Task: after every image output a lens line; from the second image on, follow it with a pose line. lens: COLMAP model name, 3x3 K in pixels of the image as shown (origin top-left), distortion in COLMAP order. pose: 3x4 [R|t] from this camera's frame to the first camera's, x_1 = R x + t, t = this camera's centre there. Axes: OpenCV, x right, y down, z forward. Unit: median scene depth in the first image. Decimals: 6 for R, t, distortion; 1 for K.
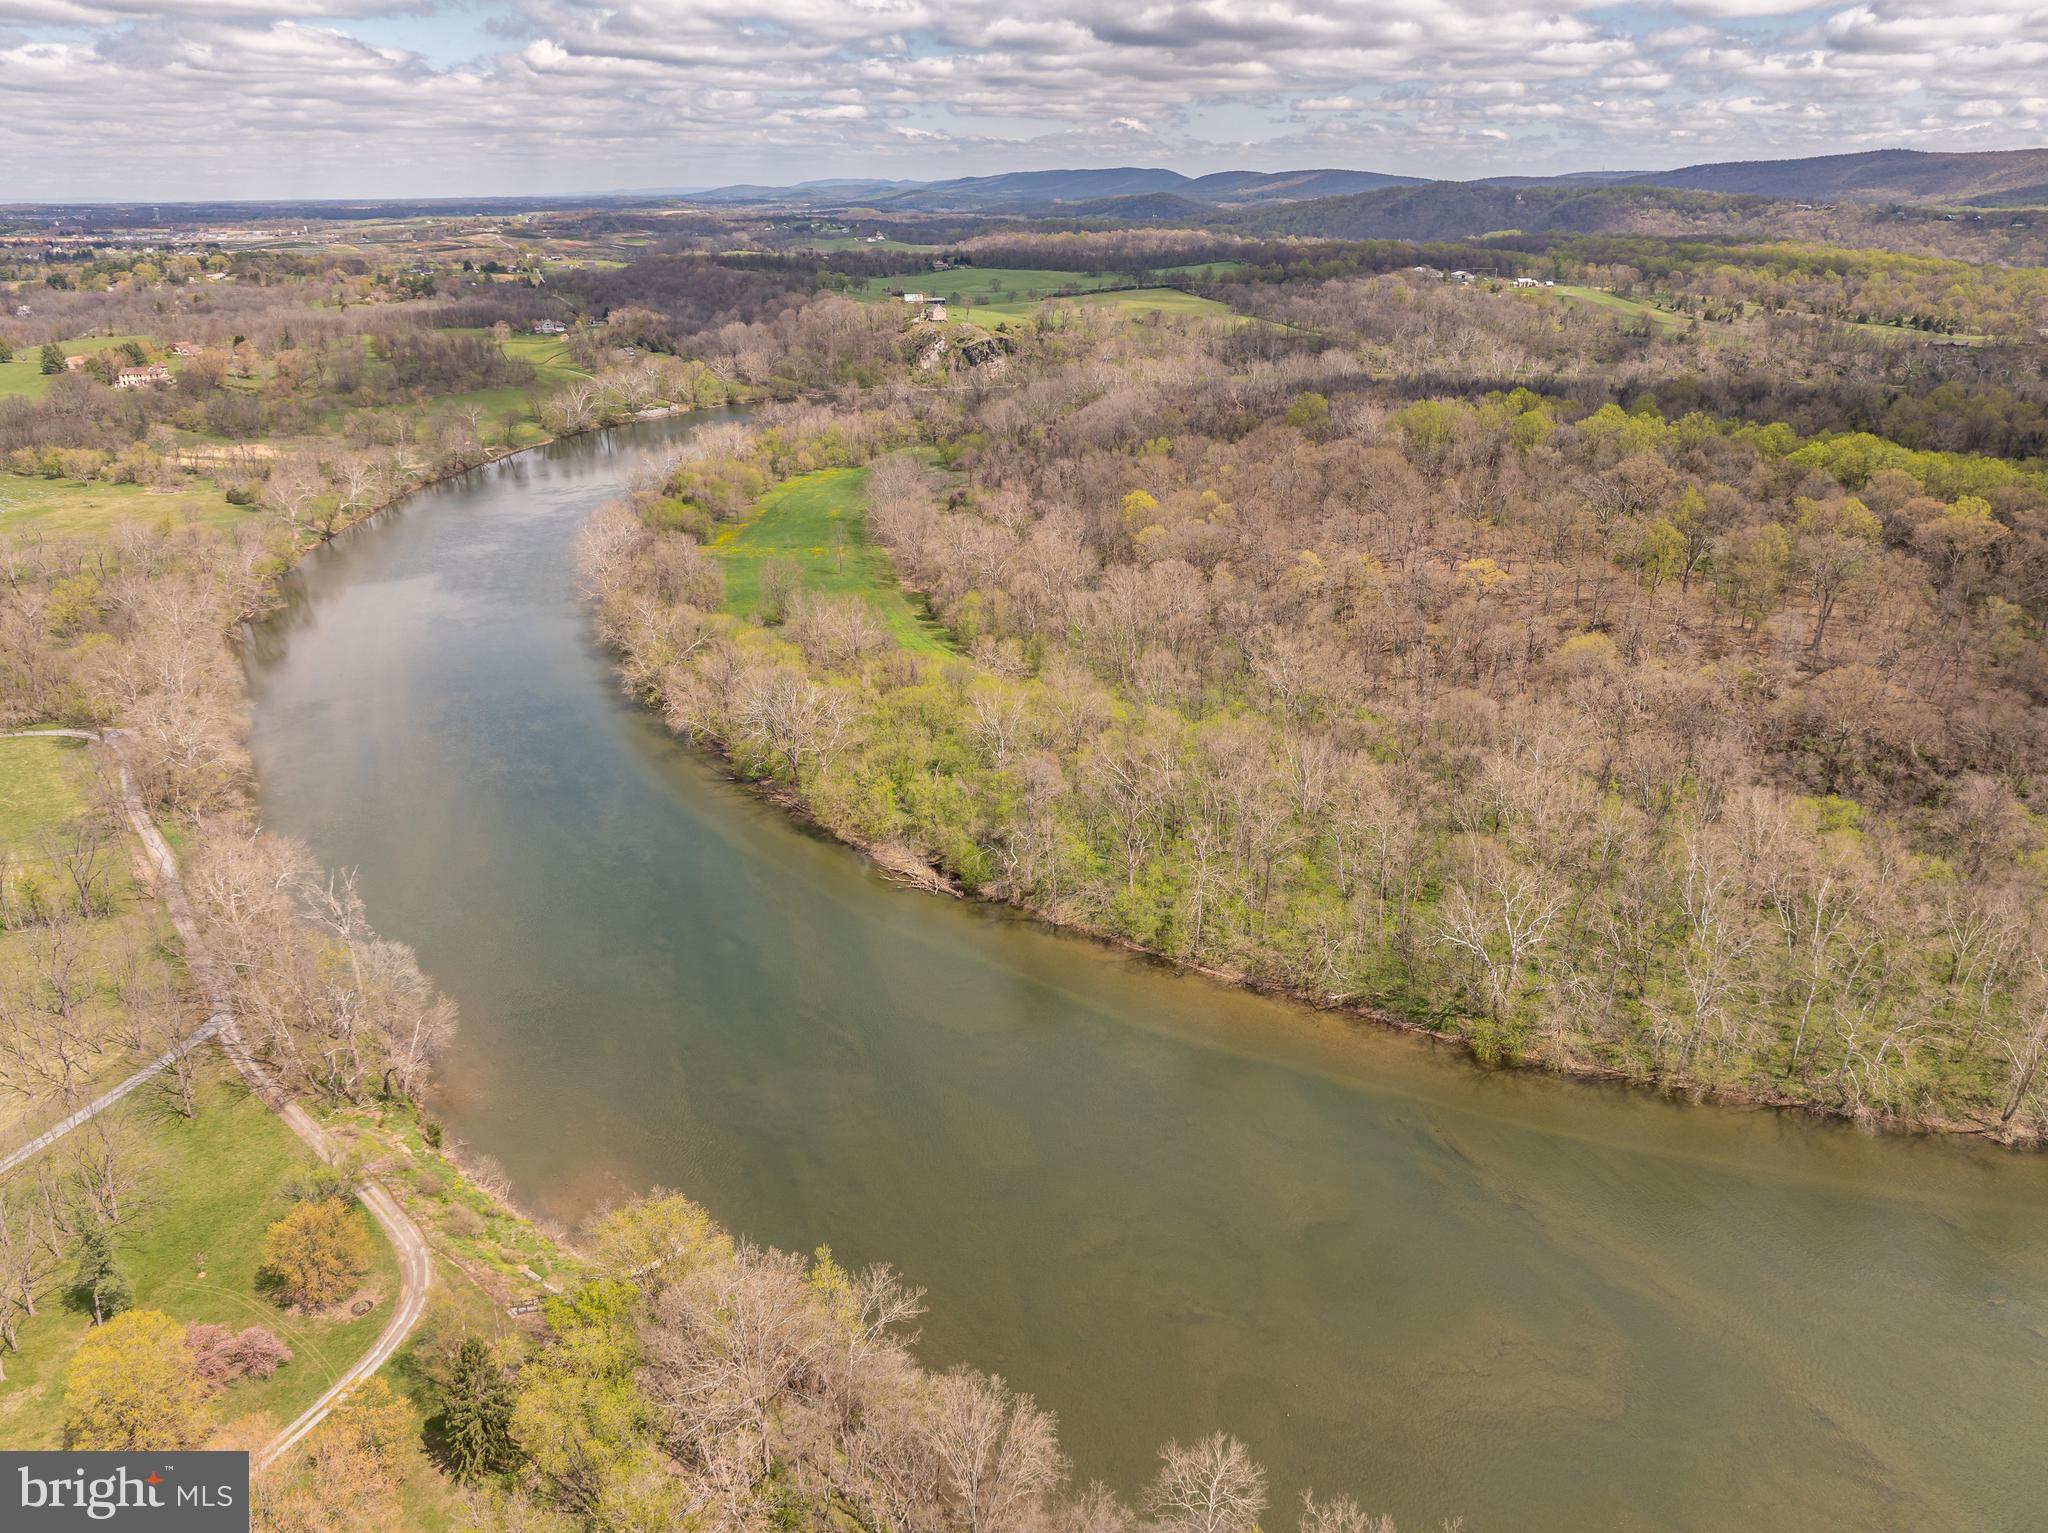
lens RADIAL K [[1479.9, 0, 1023.5], [0, 1479.9, 821.8], [0, 0, 1]] dist [-0.061567, 0.032309]
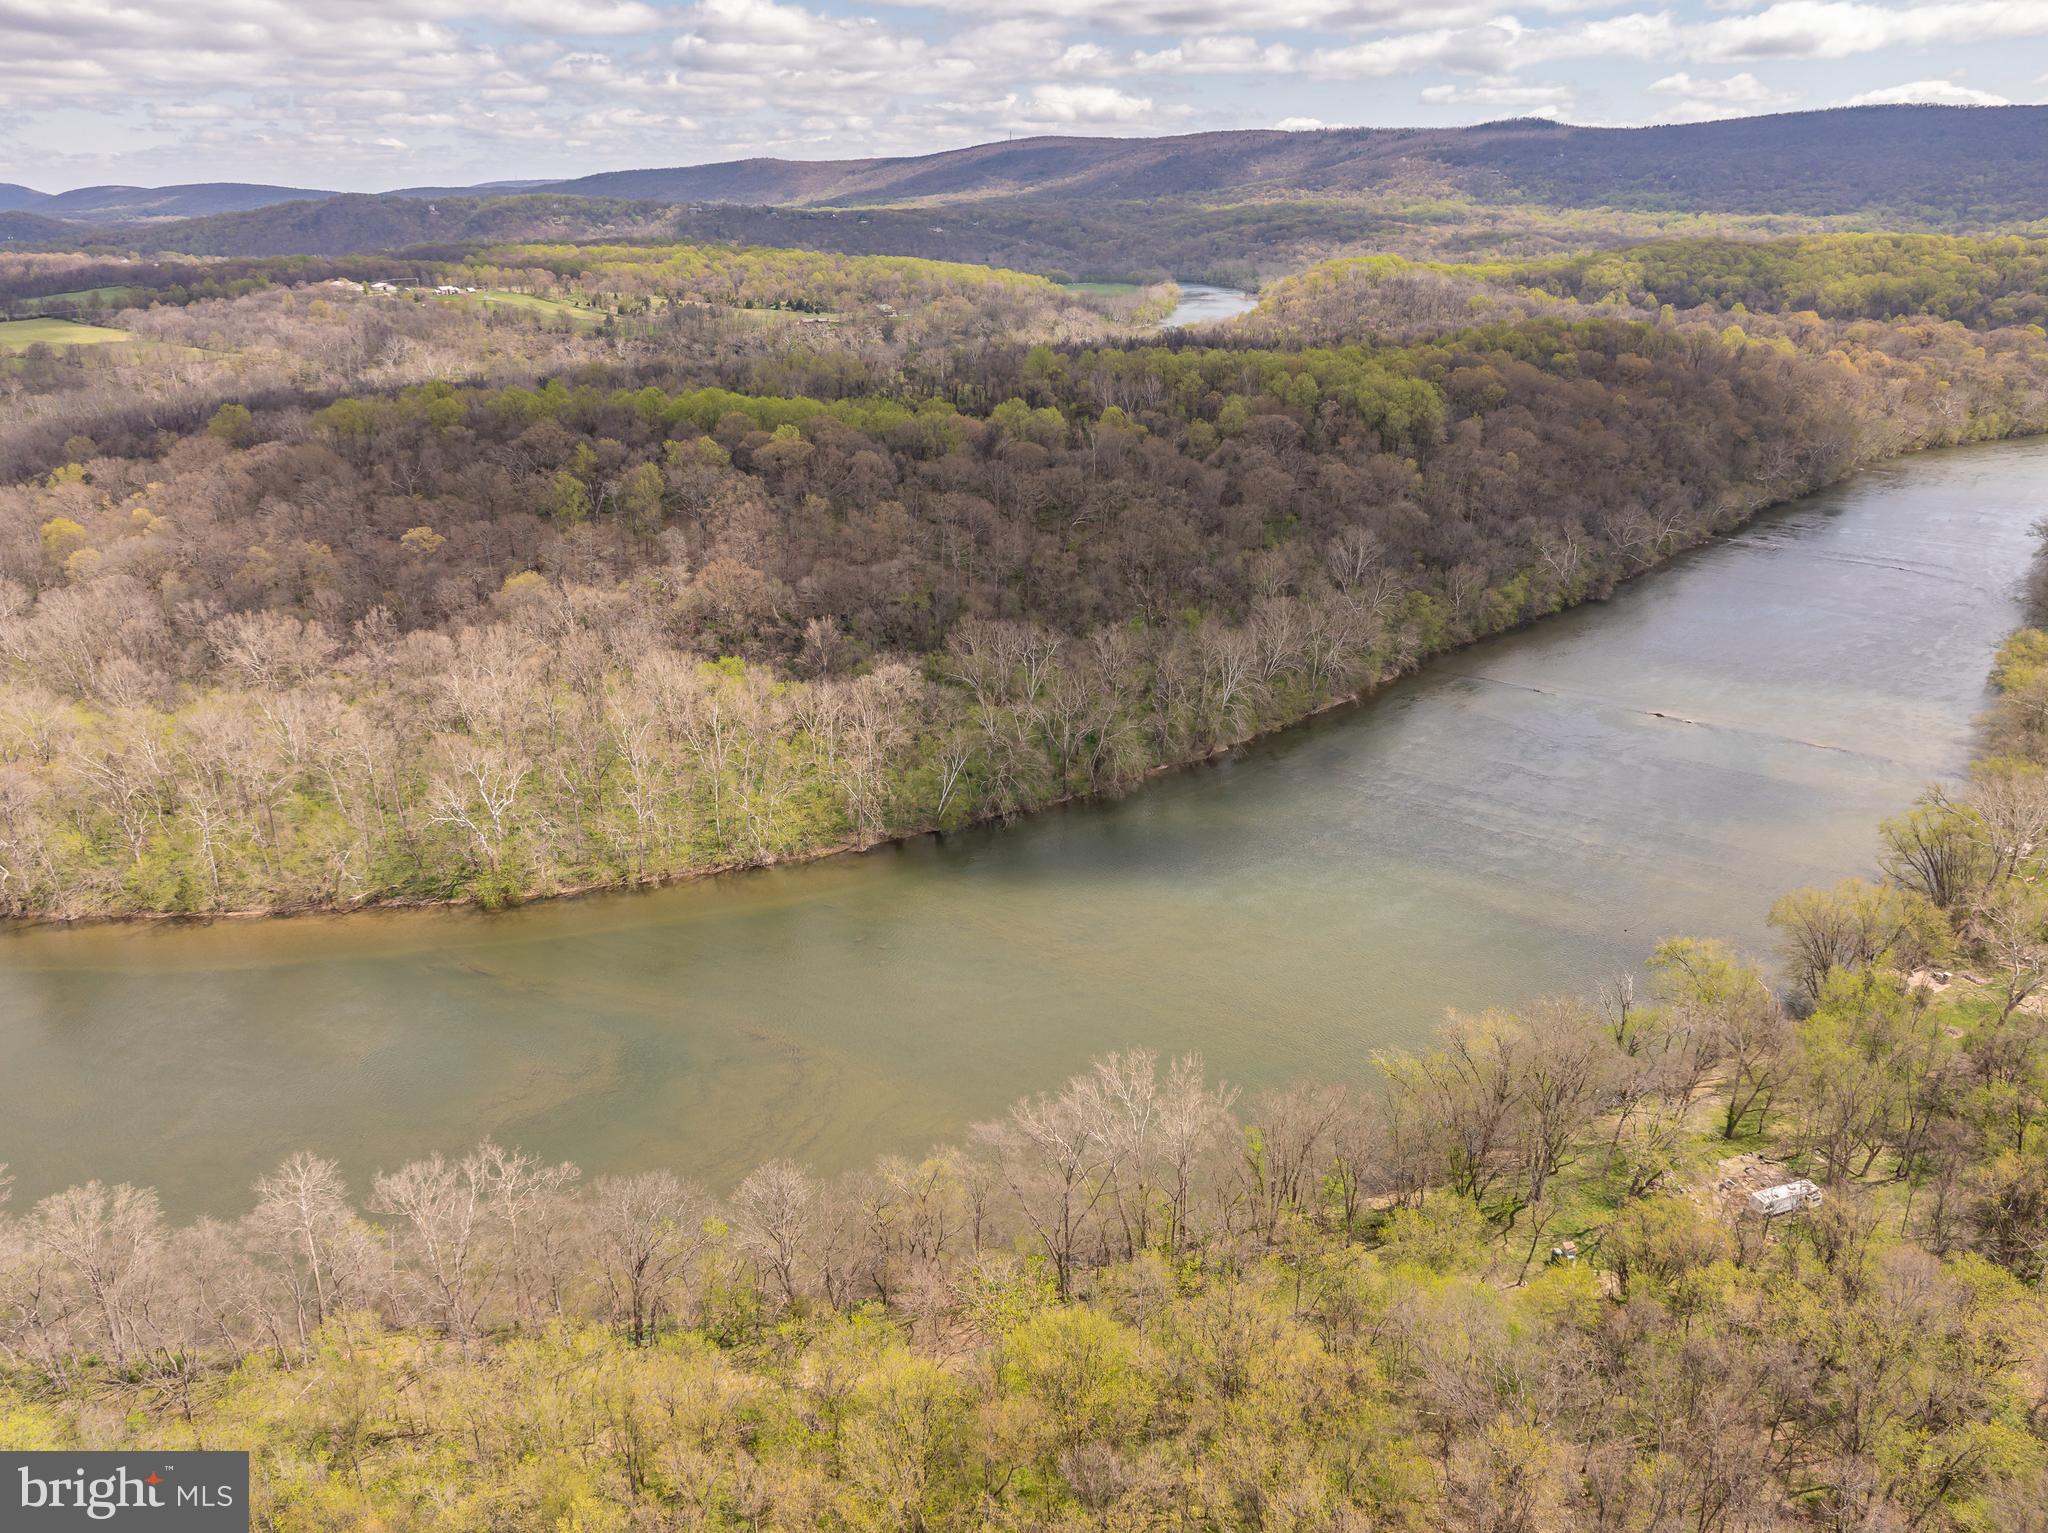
lens RADIAL K [[1467.1, 0, 994.6], [0, 1467.1, 791.6], [0, 0, 1]] dist [-0.036681, 0.007725]
pose [[0.795804, -0.227726, 0.561104, -0.006171], [0.240137, 0.969301, 0.052813, 0.054647], [-0.555906, 0.092713, 0.826059, -0.123235]]
